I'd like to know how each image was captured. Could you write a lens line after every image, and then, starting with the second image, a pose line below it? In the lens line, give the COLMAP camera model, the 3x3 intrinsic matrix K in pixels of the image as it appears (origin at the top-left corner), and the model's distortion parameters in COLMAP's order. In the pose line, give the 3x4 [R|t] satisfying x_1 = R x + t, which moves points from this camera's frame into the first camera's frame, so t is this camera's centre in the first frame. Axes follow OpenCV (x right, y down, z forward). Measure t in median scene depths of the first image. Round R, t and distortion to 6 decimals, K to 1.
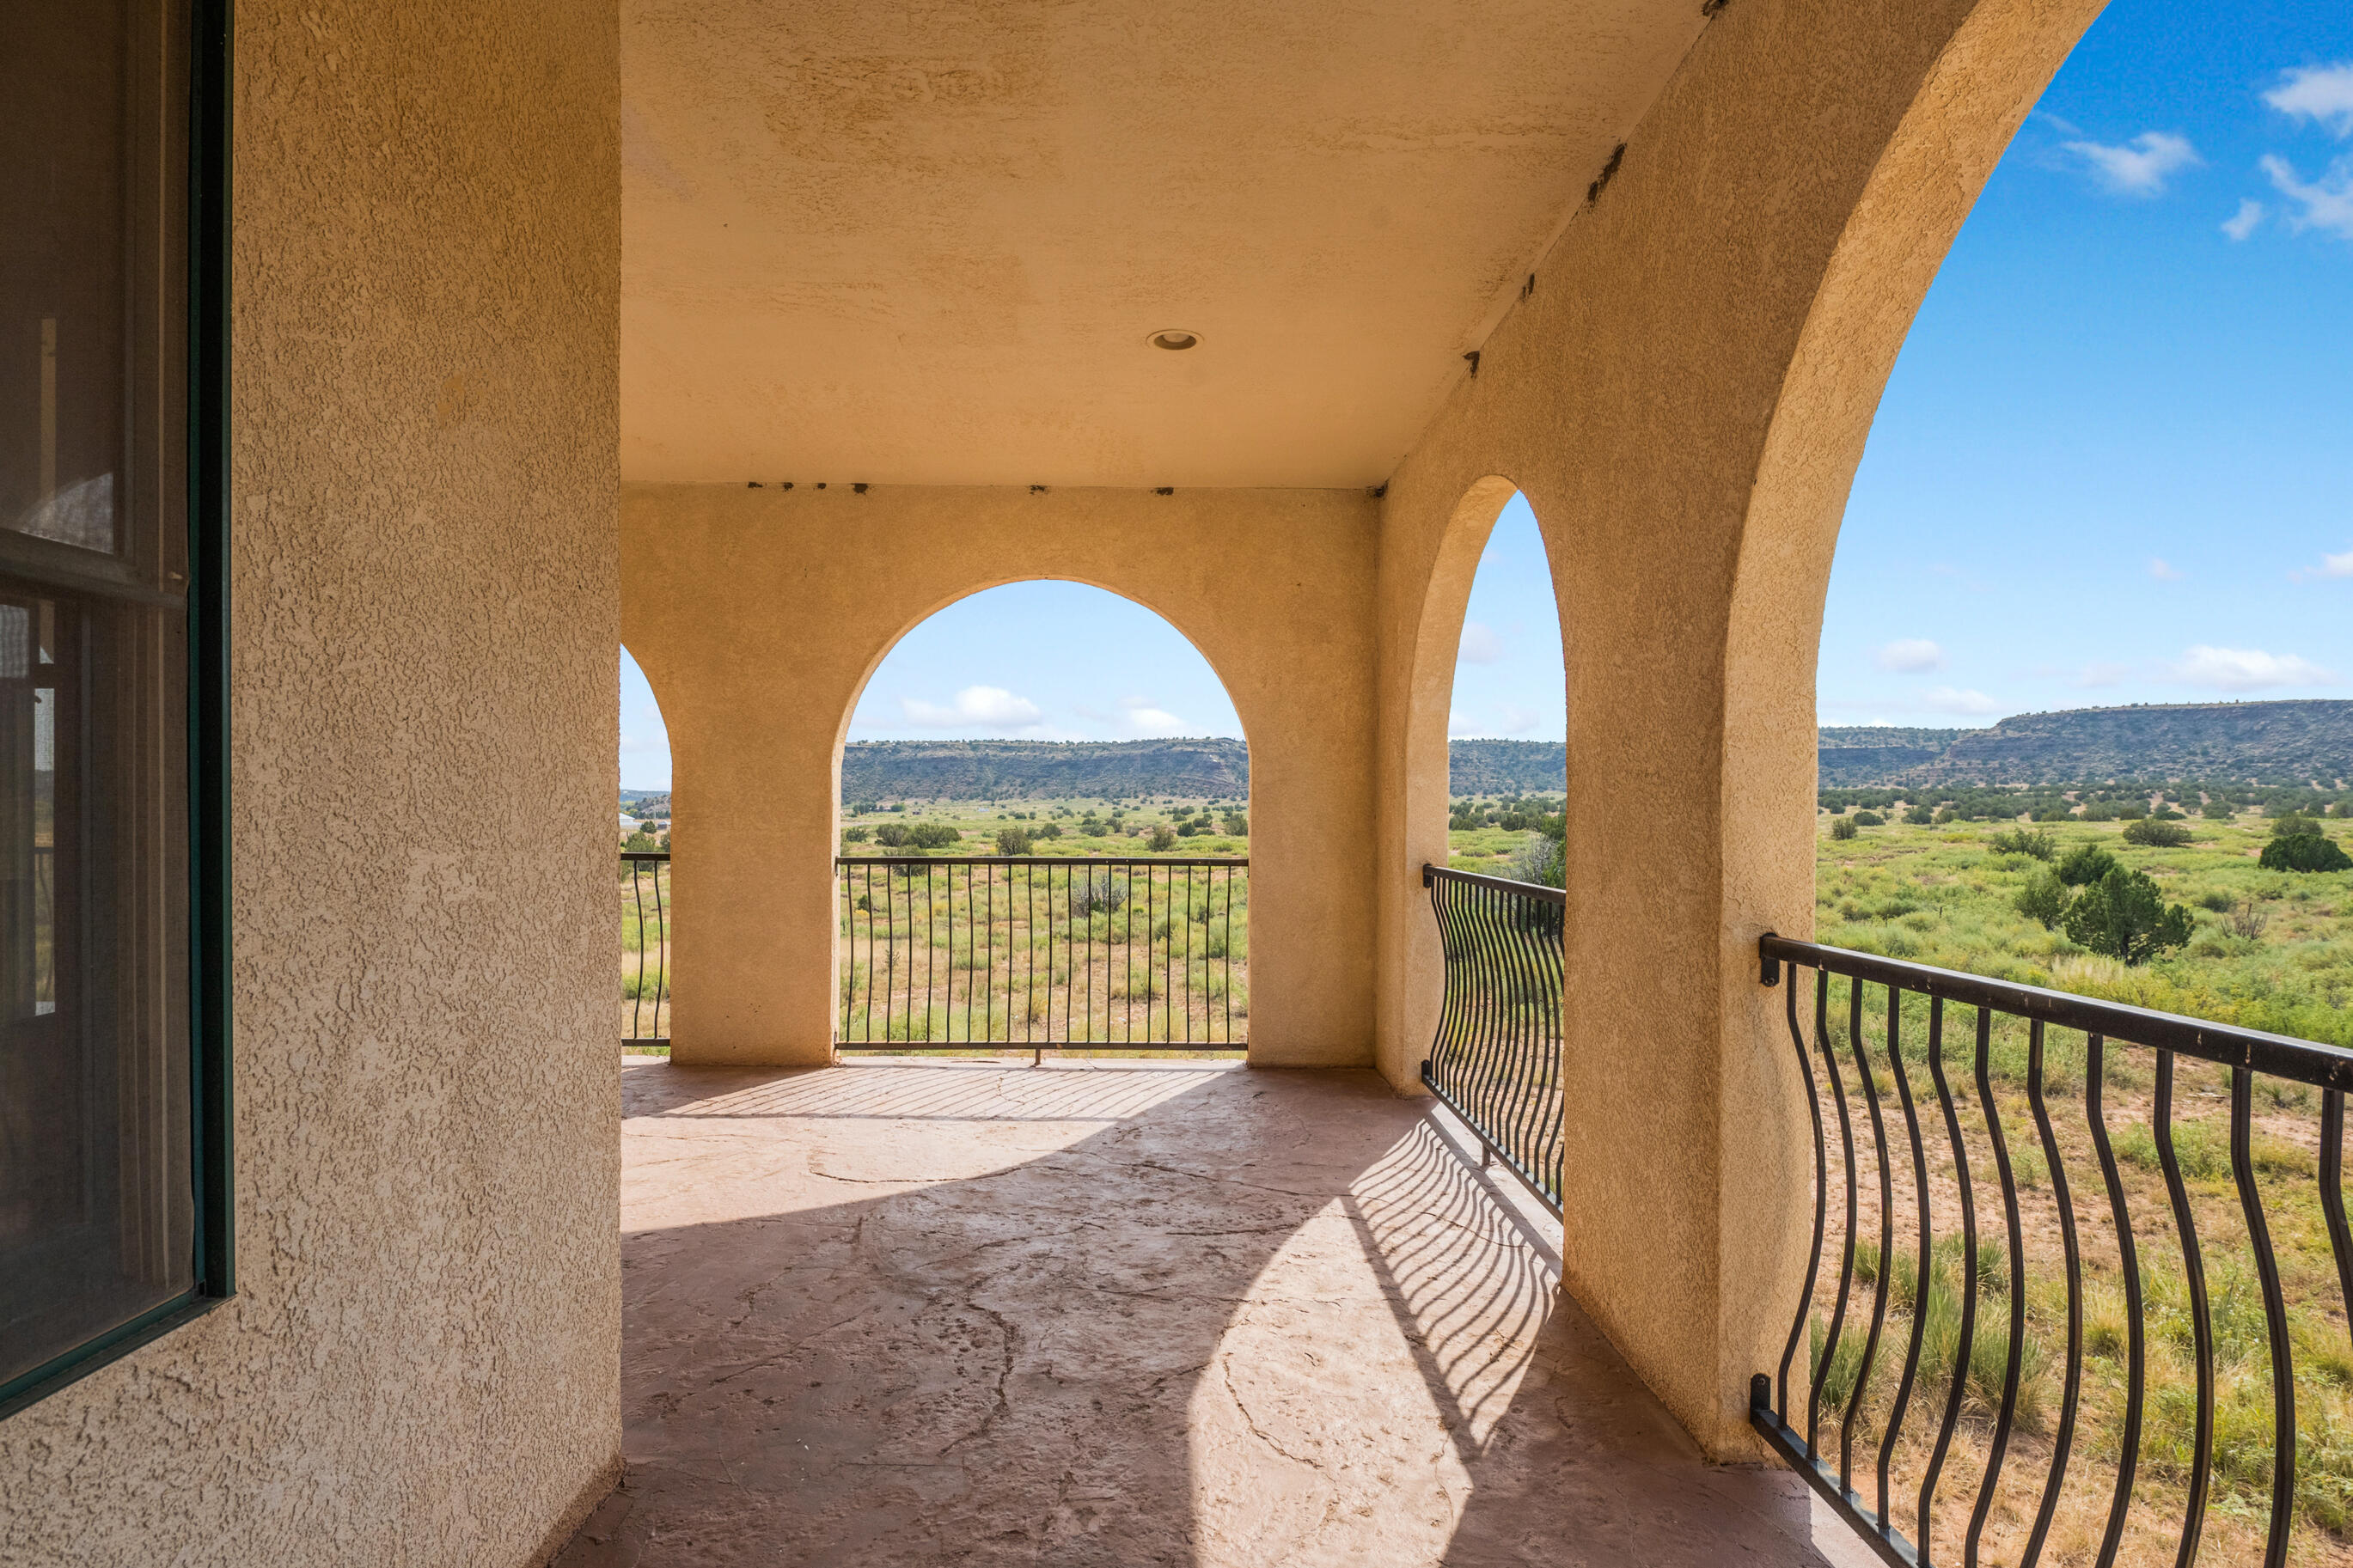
lens RADIAL K [[1160.9, 0, 1177.7], [0, 1160.9, 818.2], [0, 0, 1]] dist [-0.005946, -0.001264]
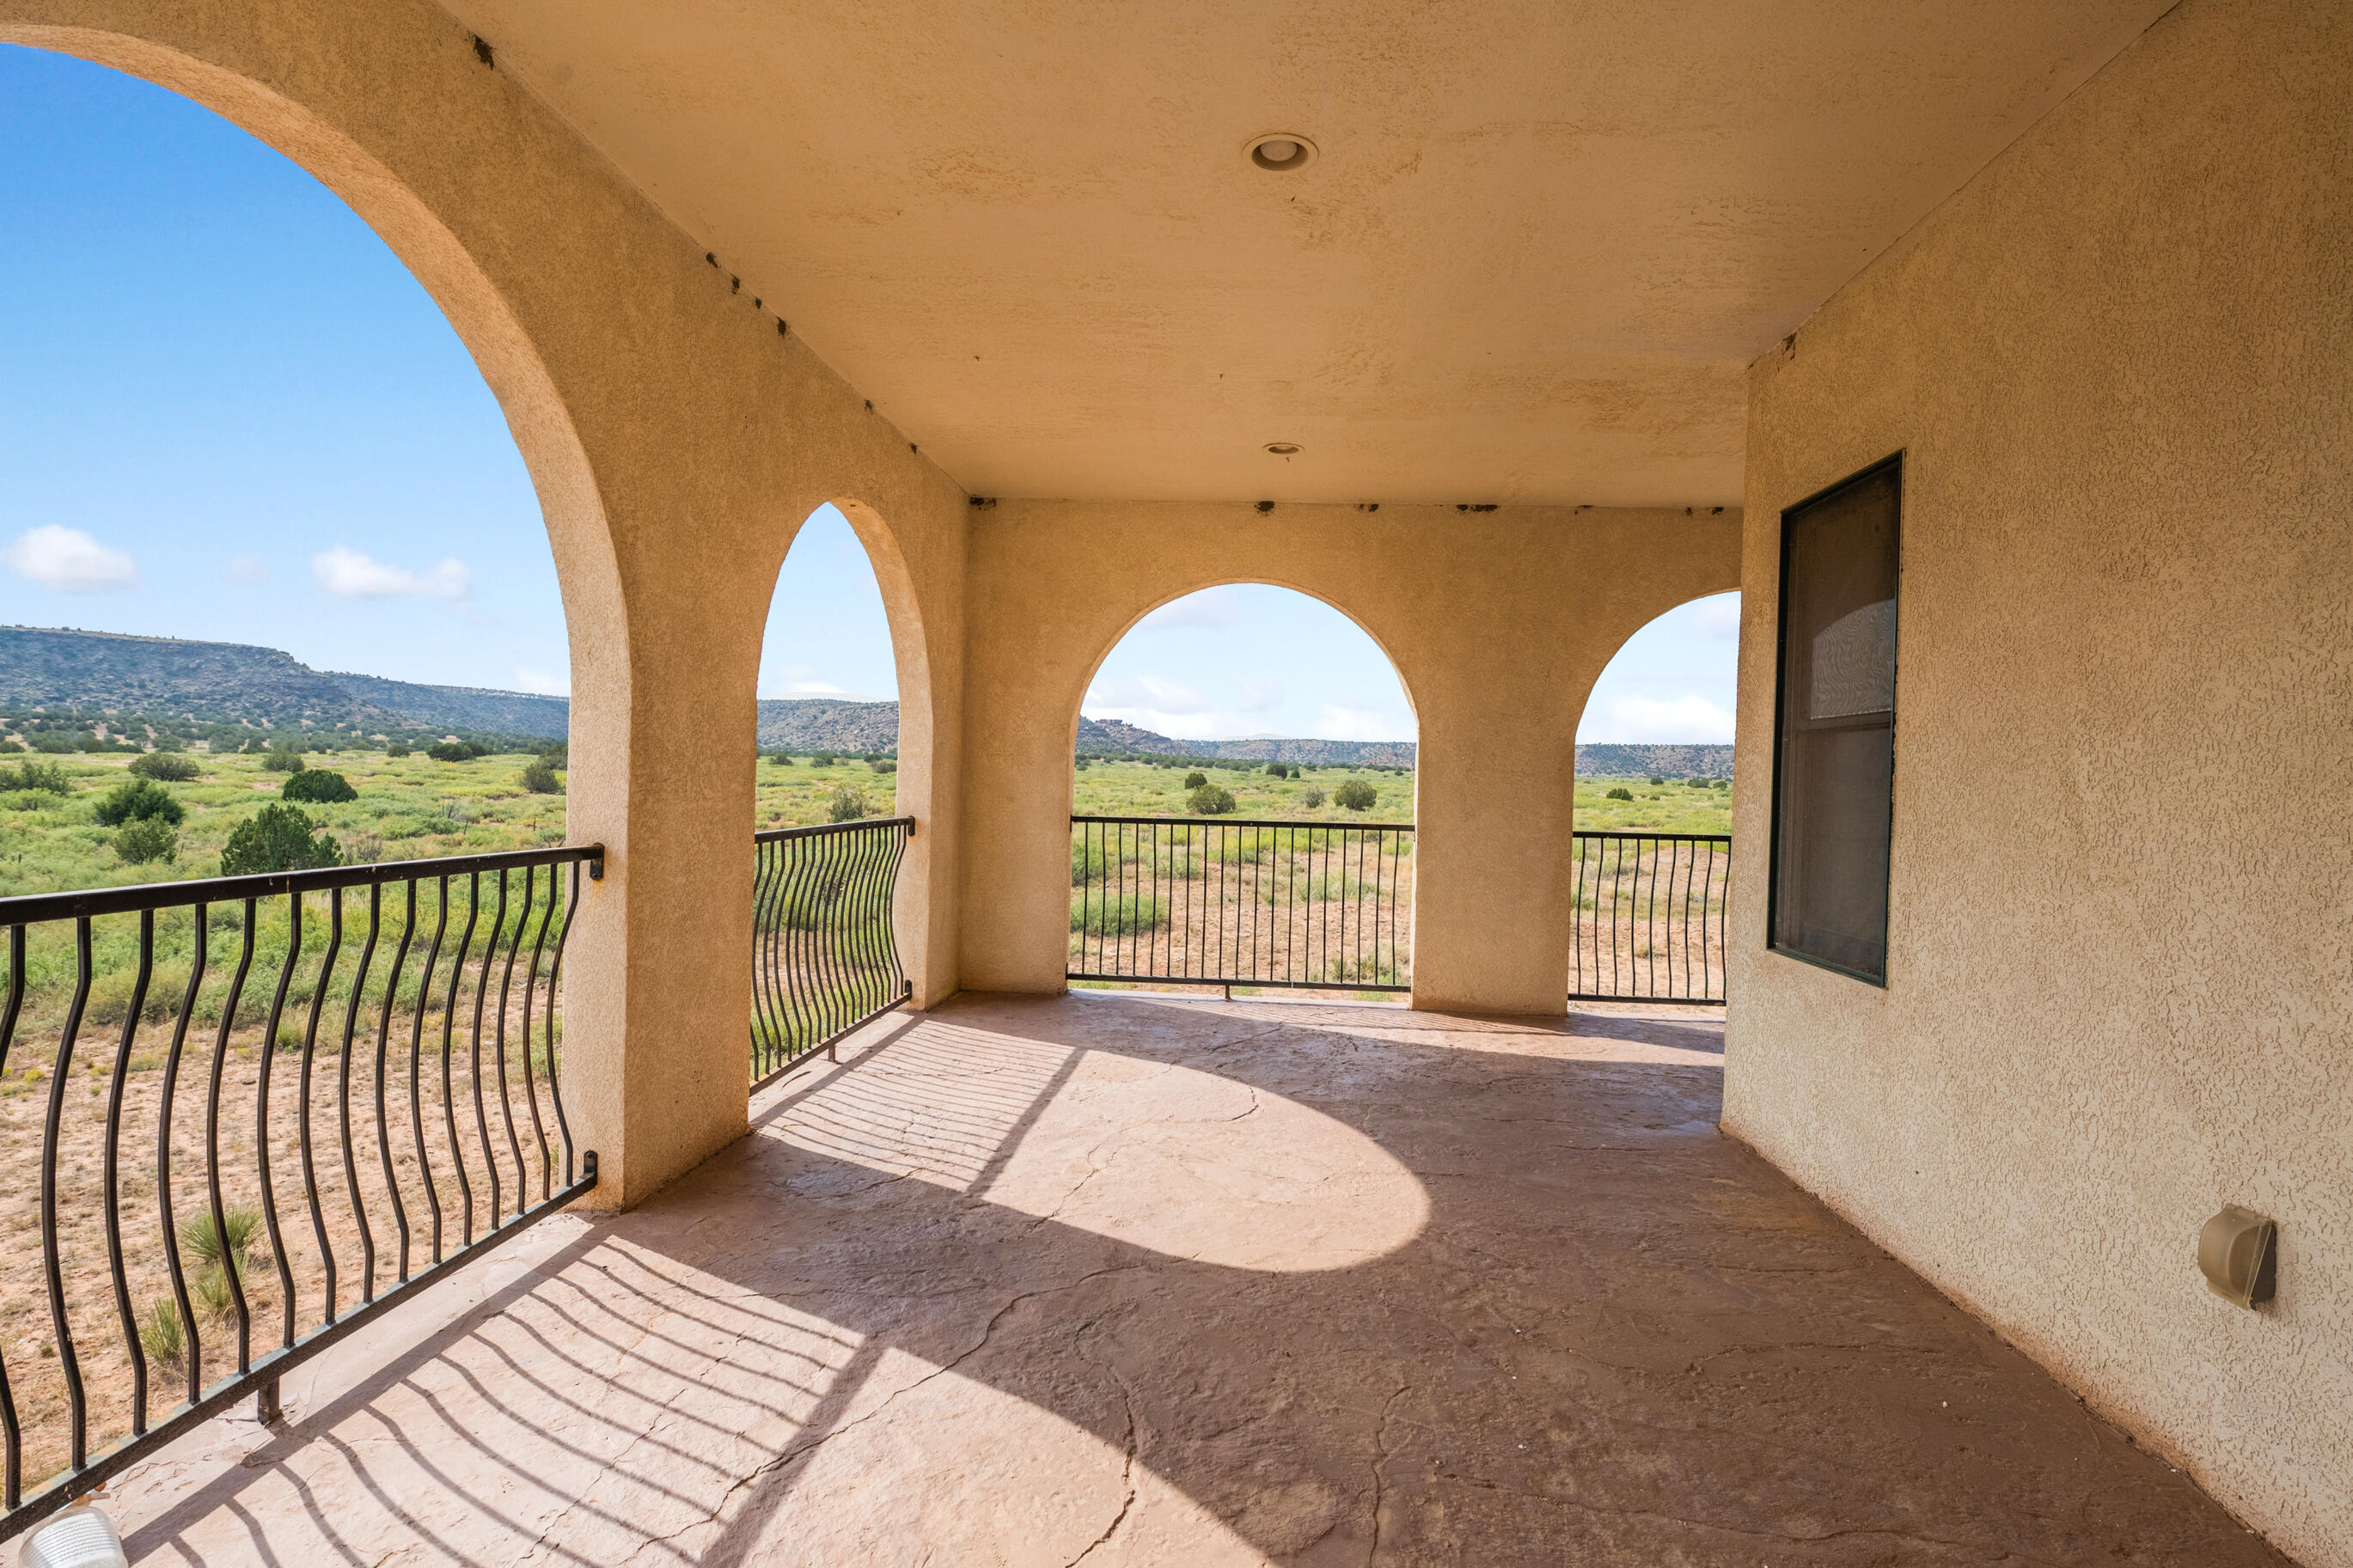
lens RADIAL K [[1160.9, 0, 1177.7], [0, 1160.9, 818.2], [0, 0, 1]] dist [-0.005946, -0.001264]
pose [[0.084631, -0.038043, 0.995686, -0.953008], [-0.020445, 0.998994, 0.039907, -0.010497], [-0.996203, -0.023734, 0.083768, 0.668743]]
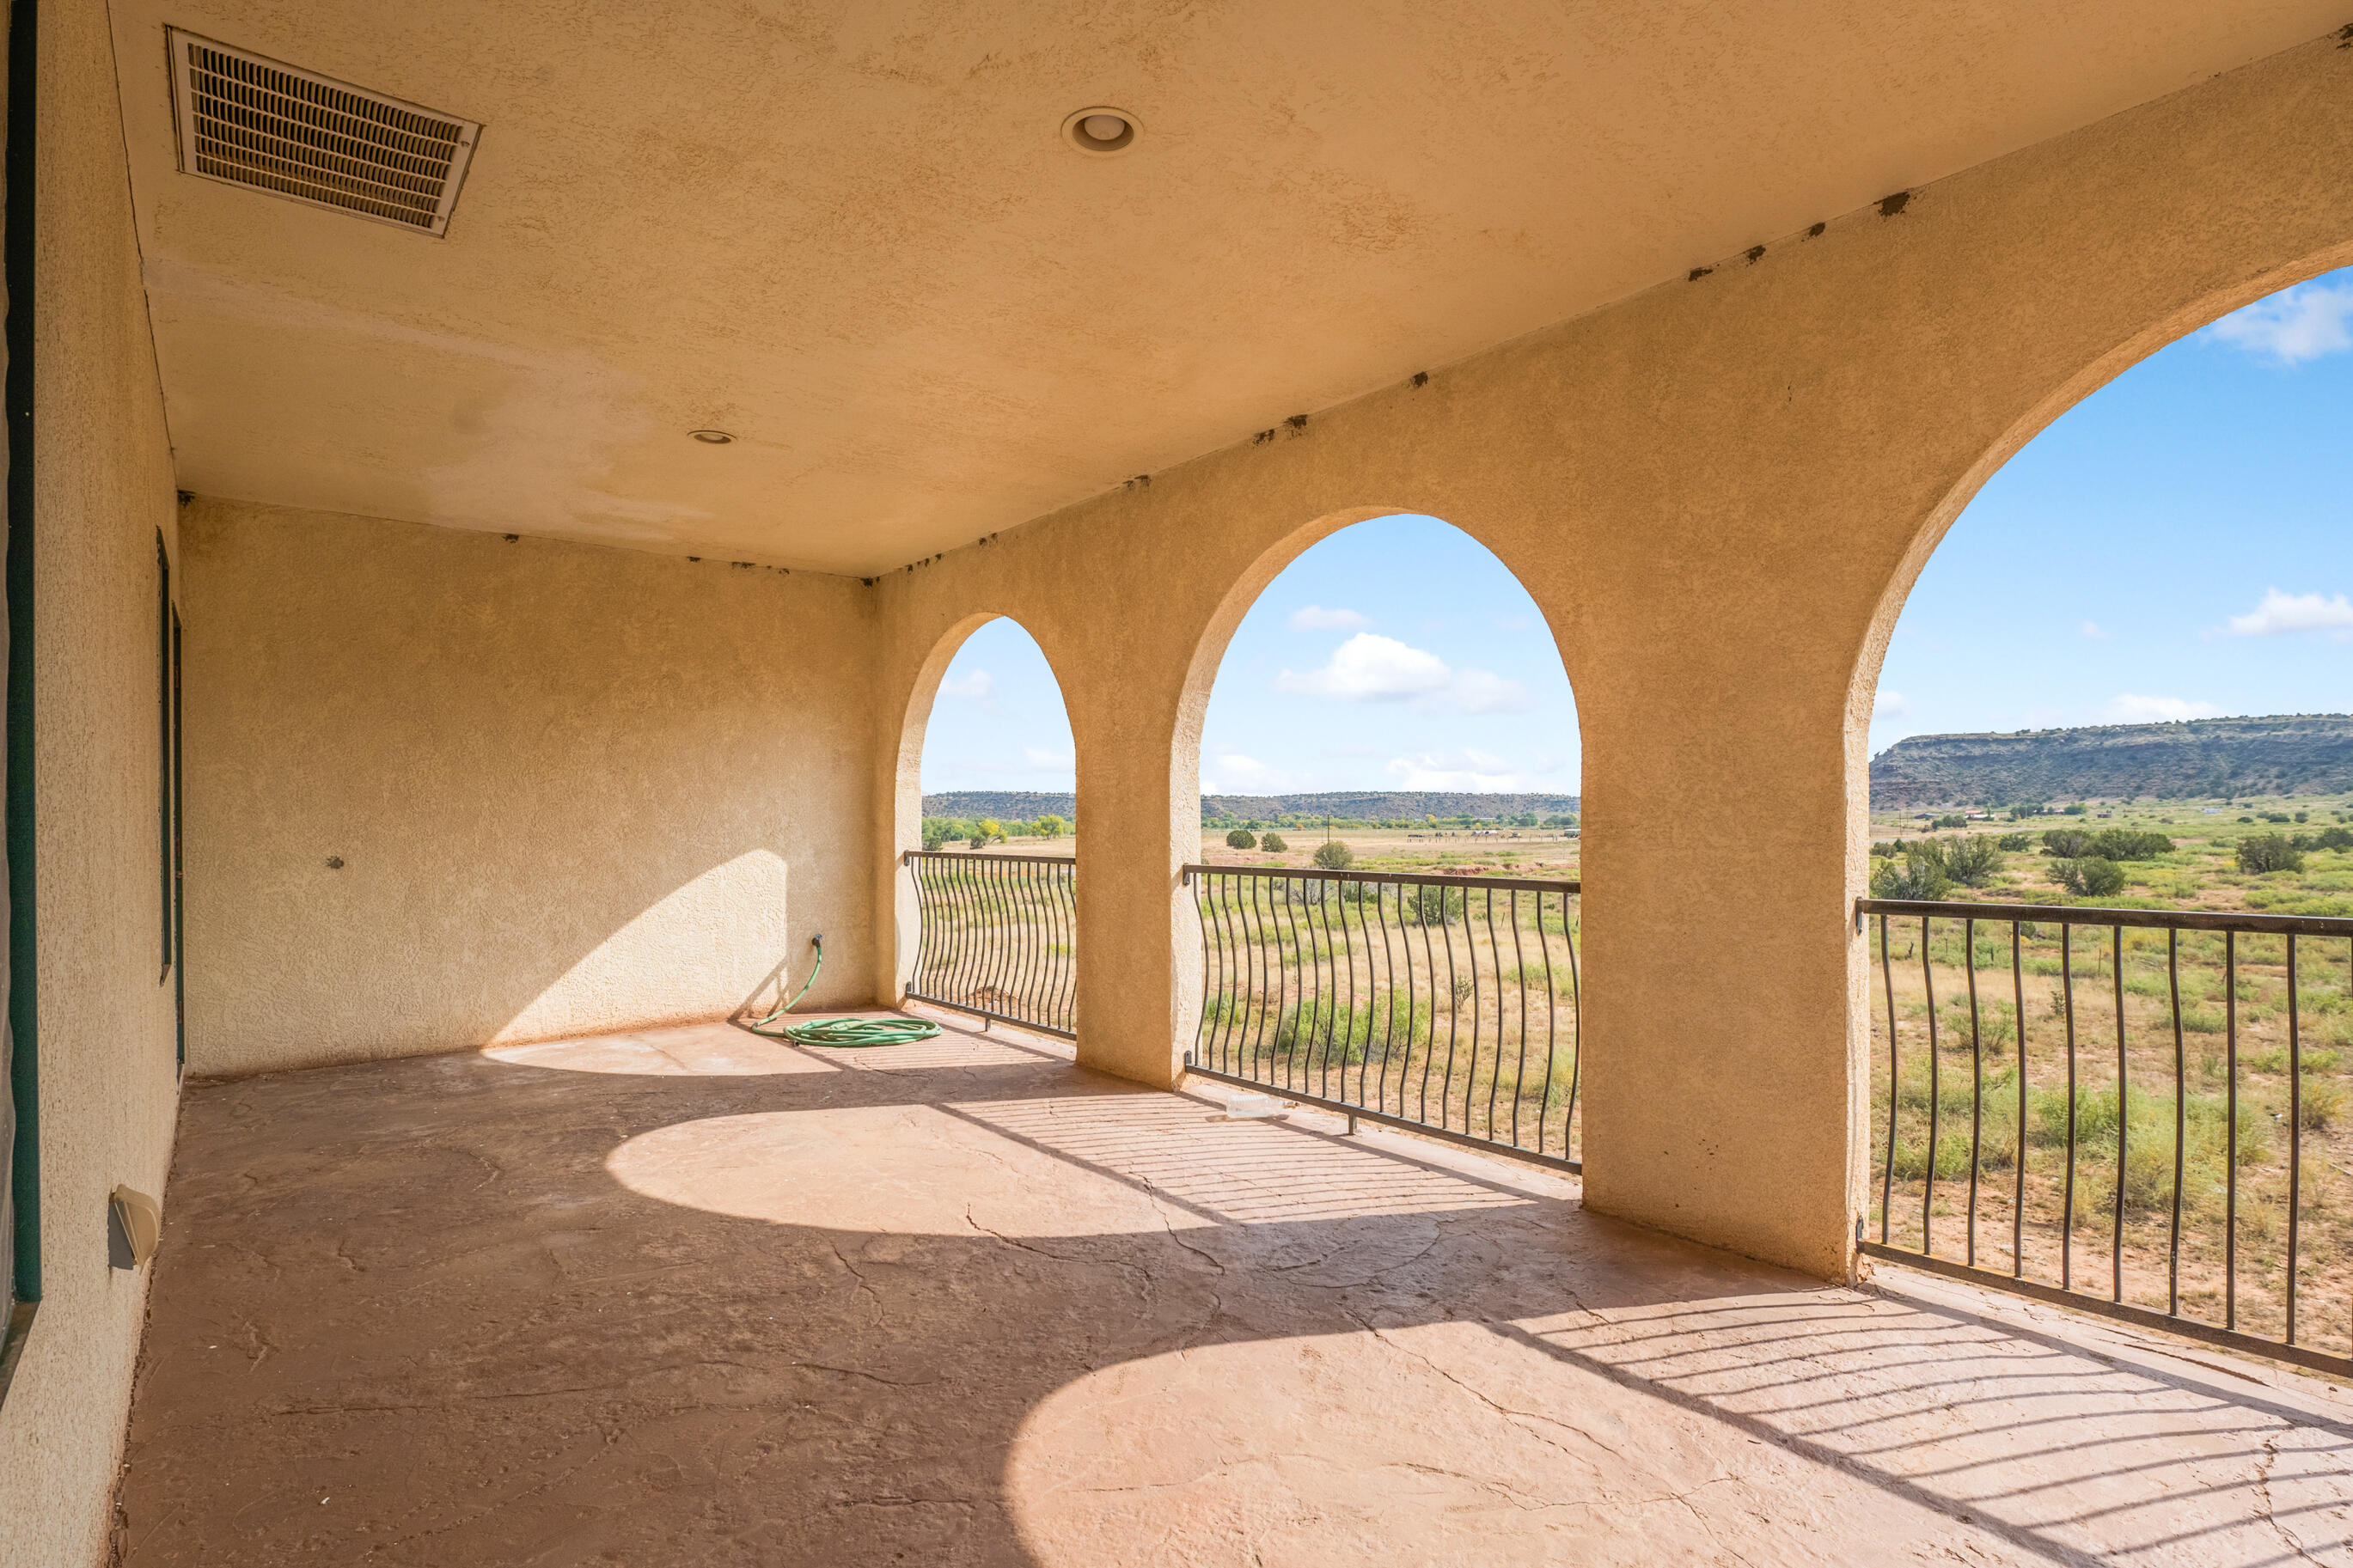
lens RADIAL K [[1160.9, 0, 1177.7], [0, 1160.9, 818.2], [0, 0, 1]] dist [-0.005946, -0.001264]
pose [[0.624175, -0.010648, -0.781212, -0.067065], [0.006290, 0.999943, -0.008603, -0.001849], [0.781259, 0.000456, 0.624206, 0.407251]]
